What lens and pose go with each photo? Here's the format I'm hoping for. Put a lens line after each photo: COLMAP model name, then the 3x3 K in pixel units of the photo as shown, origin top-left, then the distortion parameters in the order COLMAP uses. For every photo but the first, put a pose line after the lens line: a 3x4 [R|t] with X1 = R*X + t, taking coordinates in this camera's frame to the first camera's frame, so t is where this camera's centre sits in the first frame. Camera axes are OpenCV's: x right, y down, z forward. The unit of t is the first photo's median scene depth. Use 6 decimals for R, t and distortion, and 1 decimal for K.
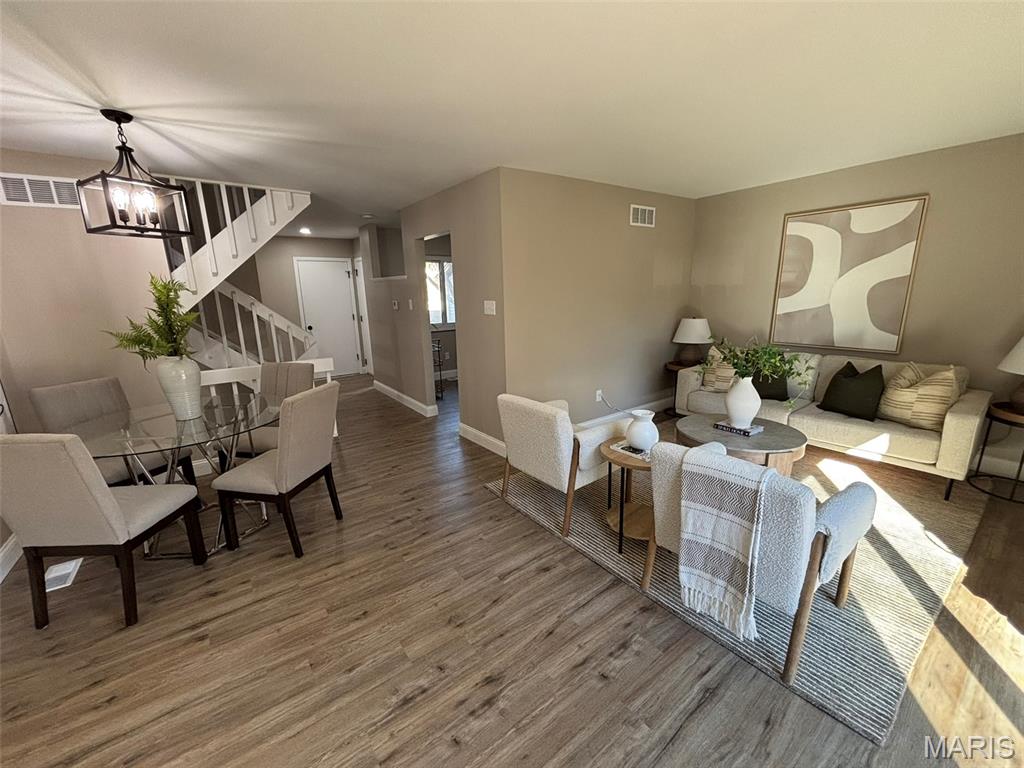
lens RADIAL K [[414.0, 0, 507.4], [0, 414.0, 385.3], [0, 0, 1]] dist [0.001133, -0.000305]
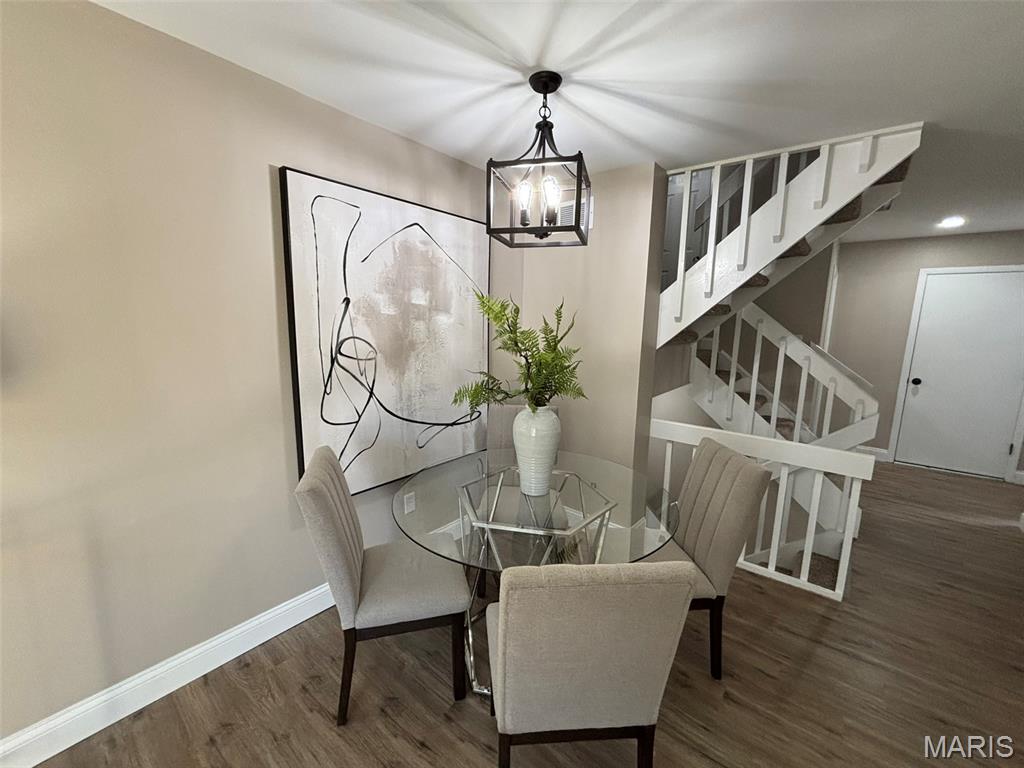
lens RADIAL K [[414.0, 0, 501.1], [0, 414.0, 387.0], [0, 0, 1]] dist [0.001133, -0.000305]
pose [[0.256261, 0.188616, -0.948027, -0.098768], [-0.242586, 0.961938, 0.125810, -0.126662], [0.935672, 0.197738, 0.292262, 0.518357]]
